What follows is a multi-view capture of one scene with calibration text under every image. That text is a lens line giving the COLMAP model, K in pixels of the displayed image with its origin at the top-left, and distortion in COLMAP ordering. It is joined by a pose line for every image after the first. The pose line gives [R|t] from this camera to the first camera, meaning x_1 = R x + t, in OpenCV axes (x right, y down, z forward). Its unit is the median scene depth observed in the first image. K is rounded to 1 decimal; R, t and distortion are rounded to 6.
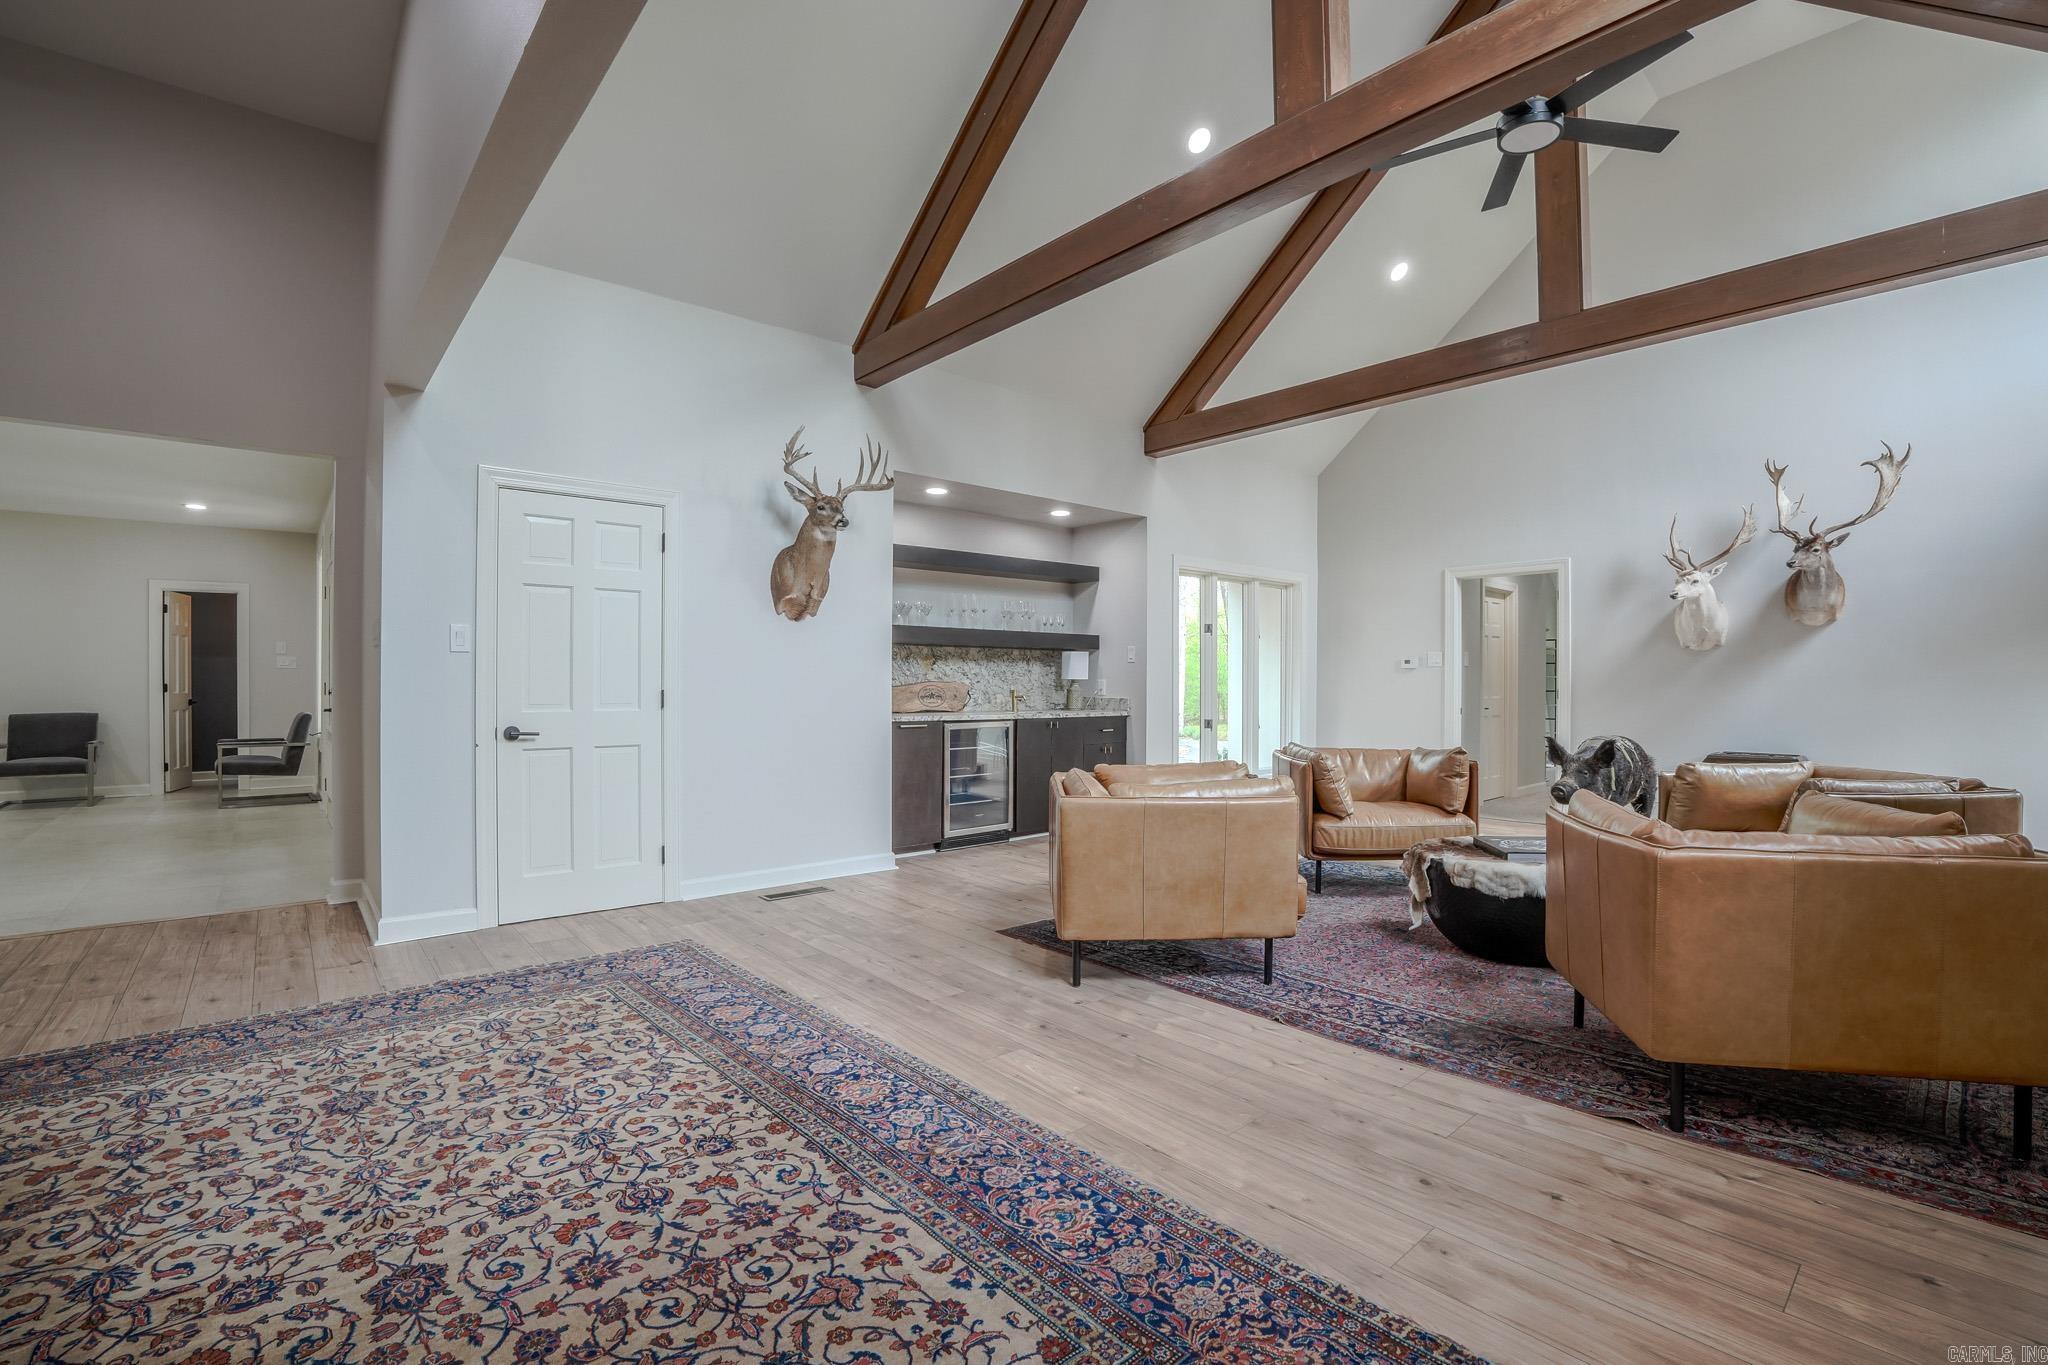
lens RADIAL K [[906.7, 0, 1030.6], [0, 906.7, 682.6], [0, 0, 1]] dist [-0.057923, 0.010037]
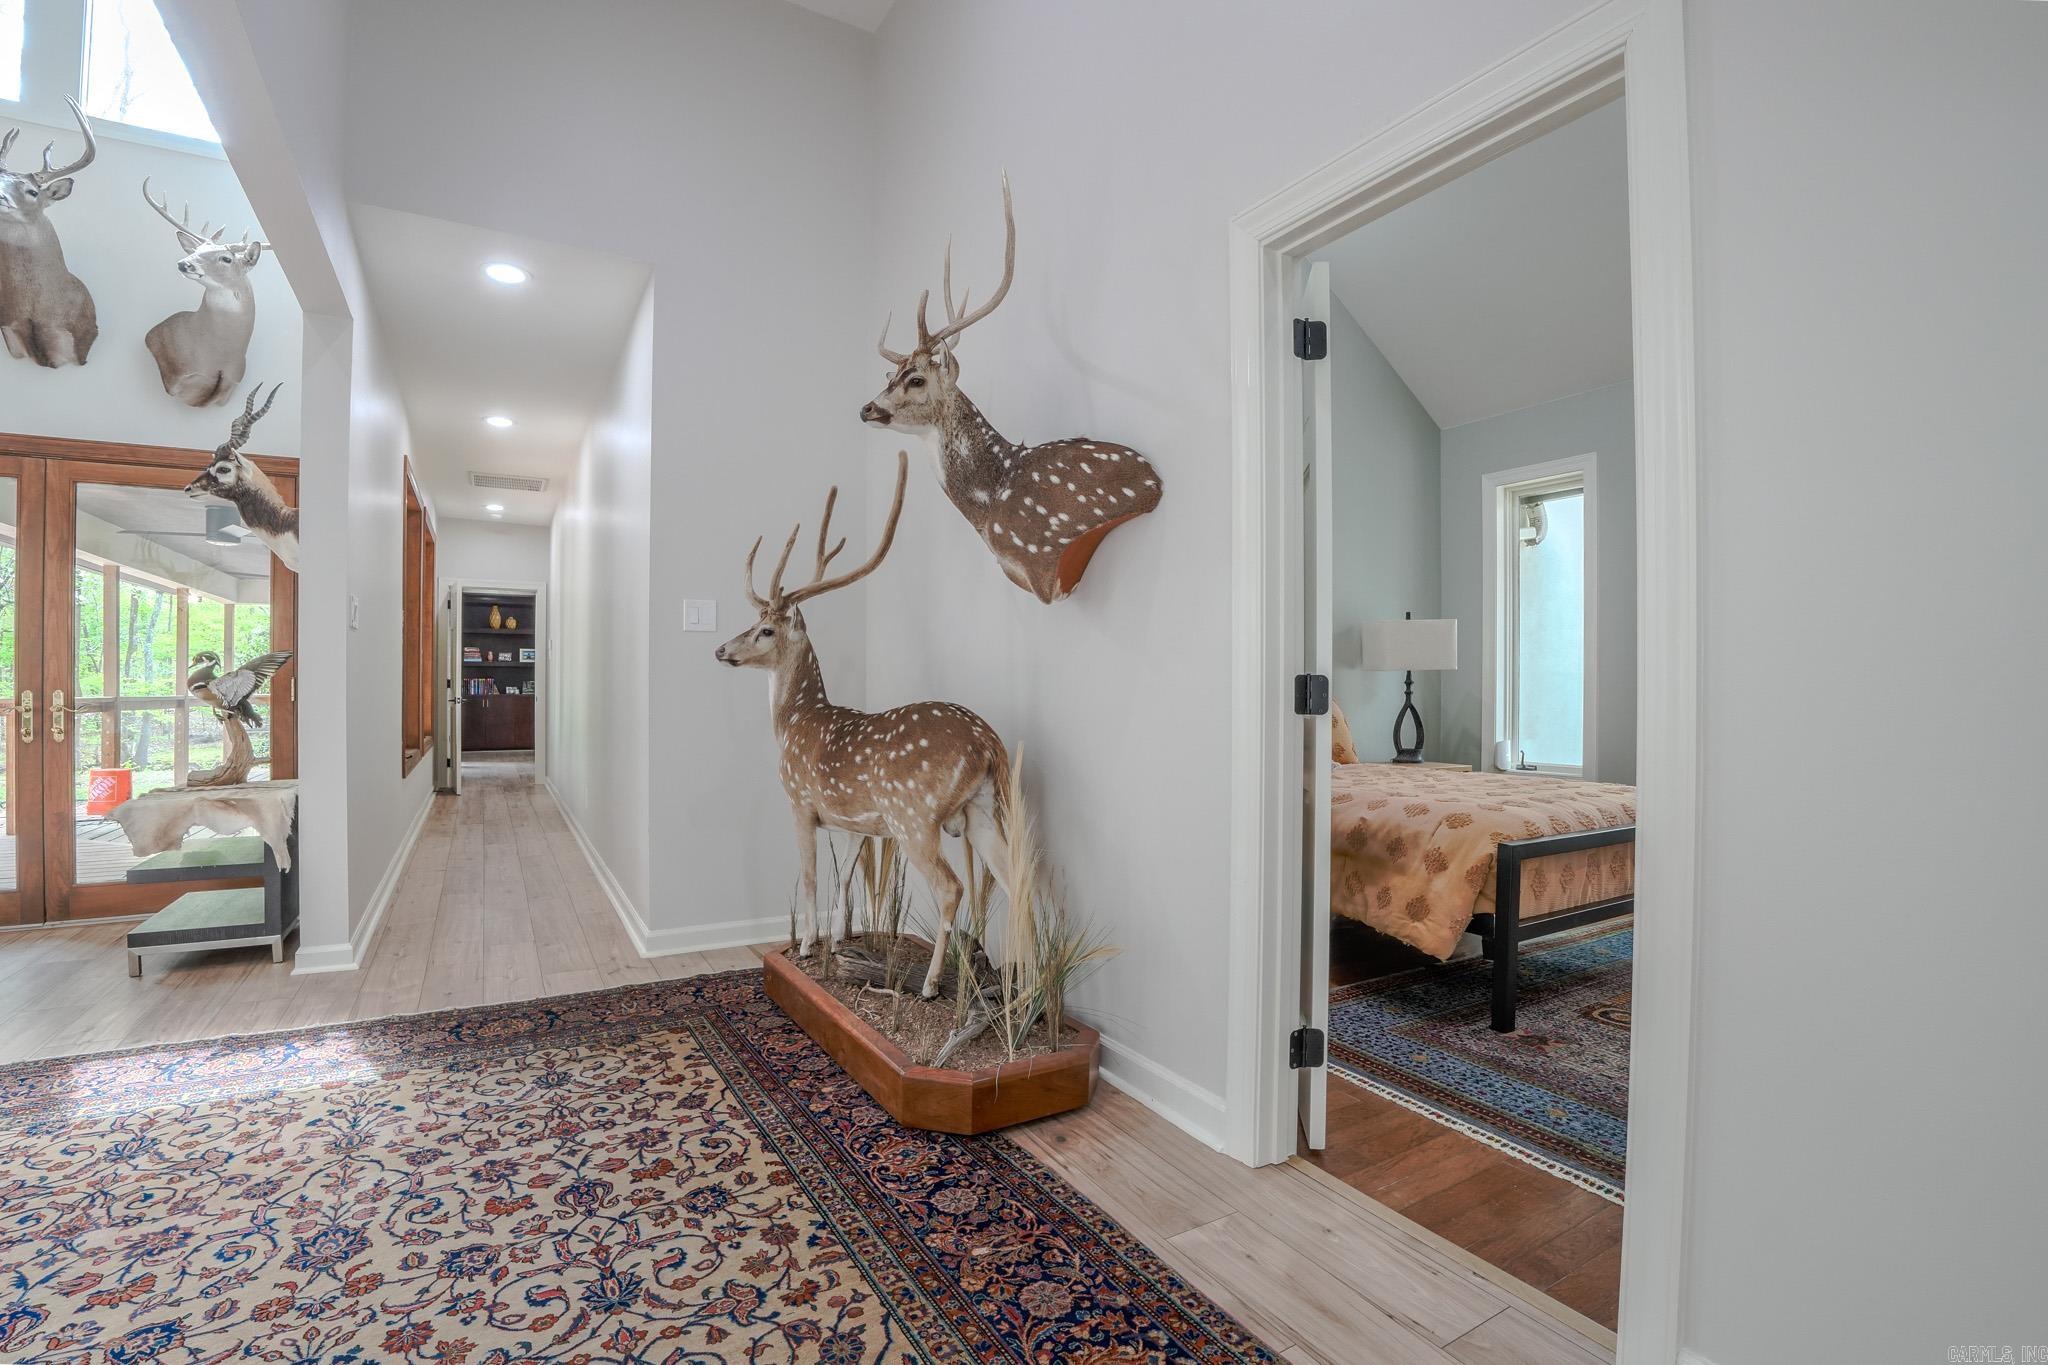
lens RADIAL K [[931.3, 0, 1031.1], [0, 931.3, 688.3], [0, 0, 1]] dist [-0.061433, 0.011617]
pose [[-0.983944, -0.002787, 0.178458, -1.488901], [-0.003356, 0.999990, -0.002888, 0.045739], [-0.178448, -0.003441, -0.983943, 1.629918]]
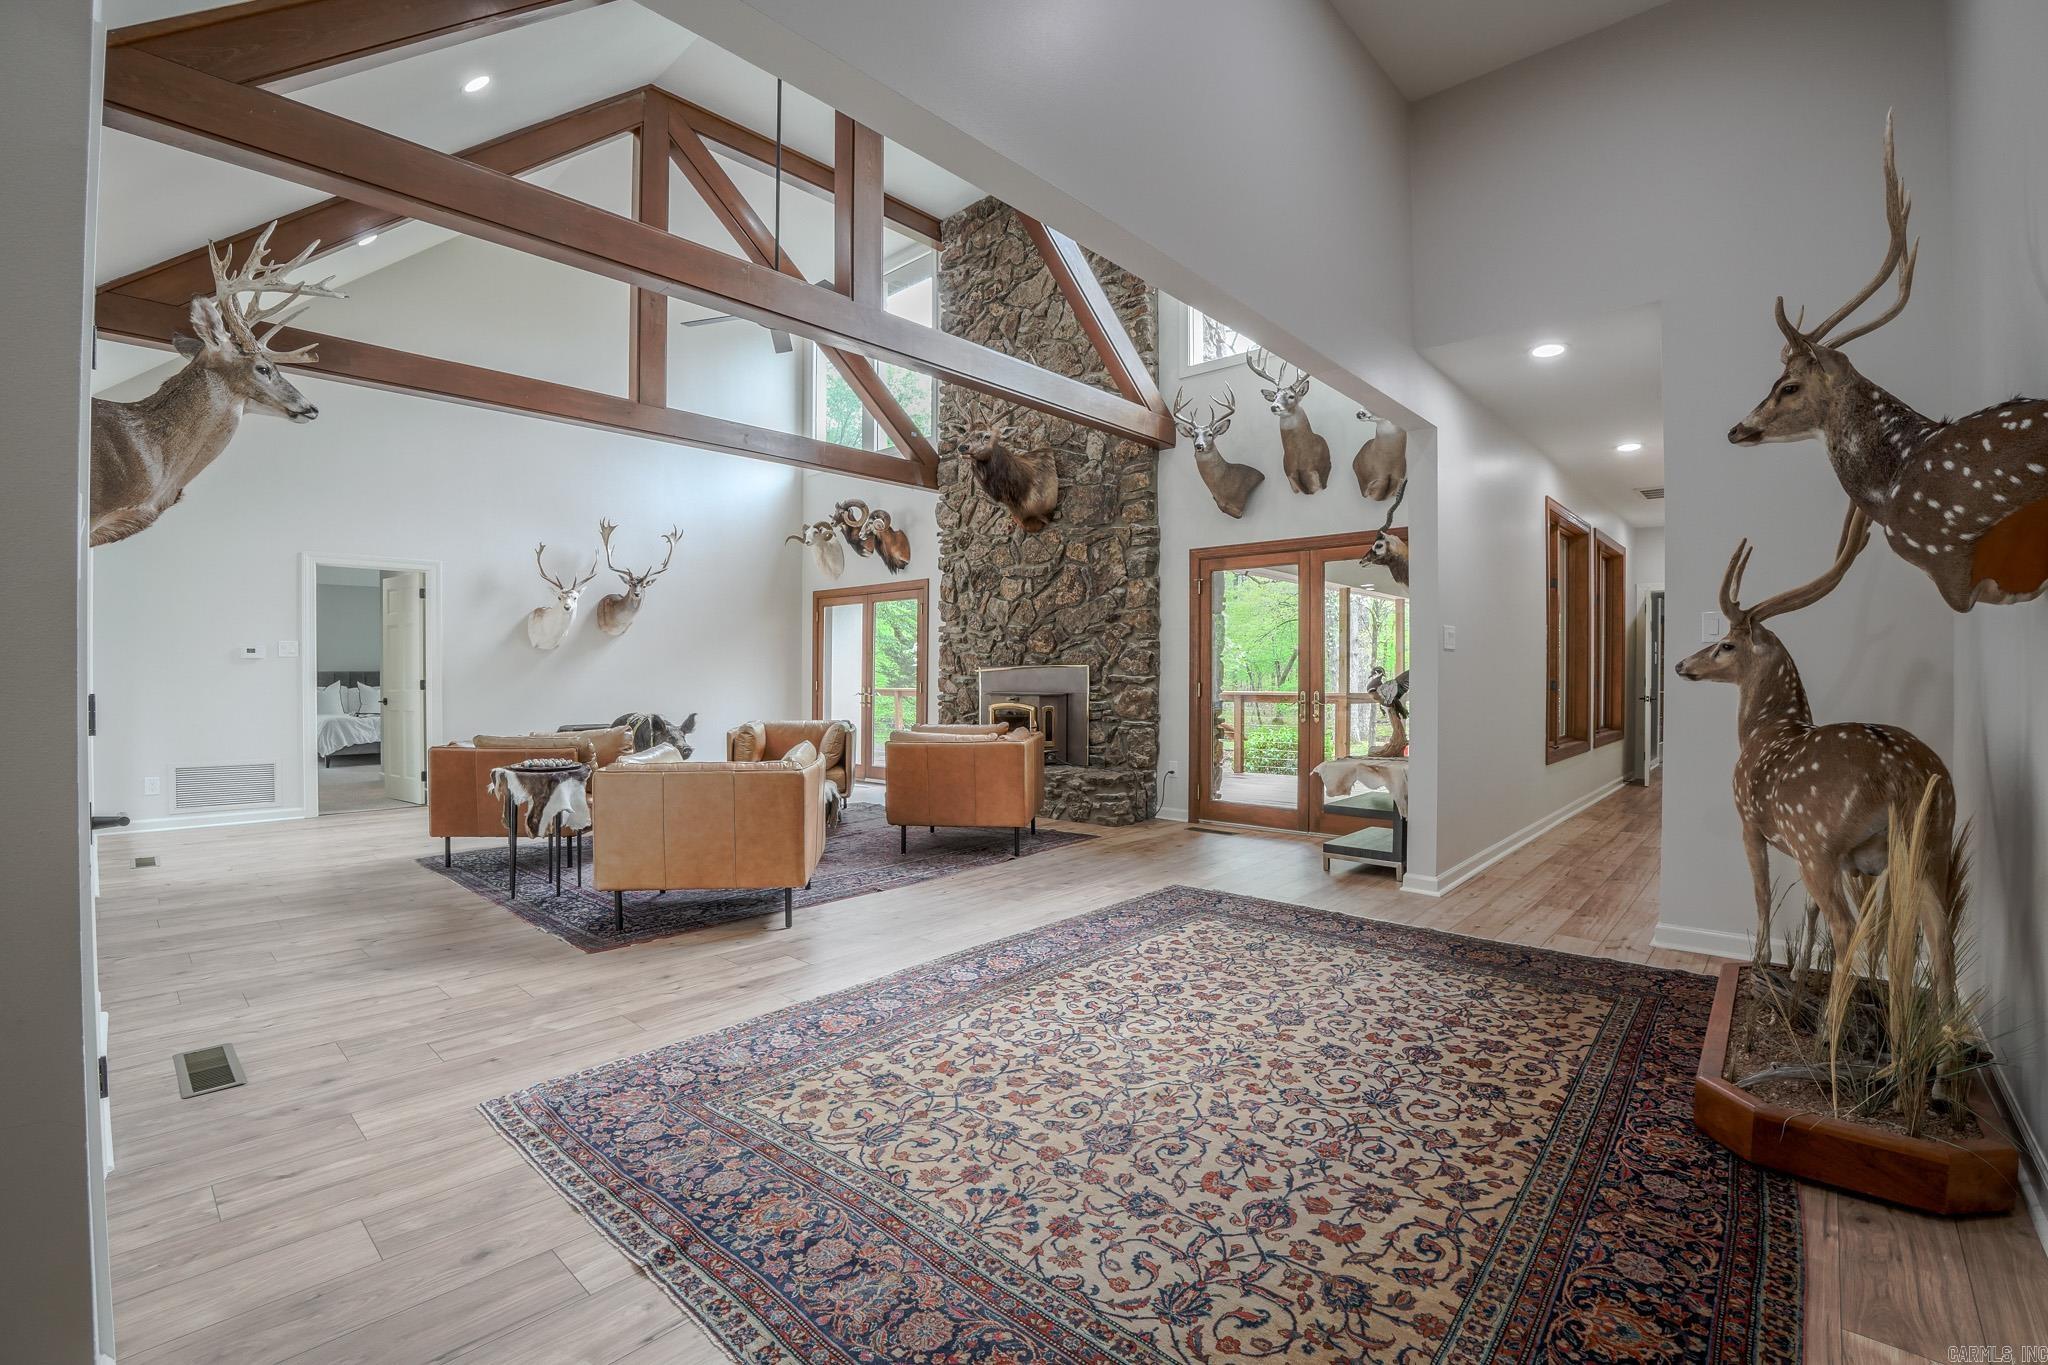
lens RADIAL K [[906.7, 0, 1030.6], [0, 906.7, 682.6], [0, 0, 1]] dist [-0.057923, 0.010037]
pose [[-0.126744, -0.007110, 0.991910, -2.167208], [-0.004560, 0.999968, 0.006585, 0.001309], [-0.991925, -0.003689, -0.126772, 1.537634]]
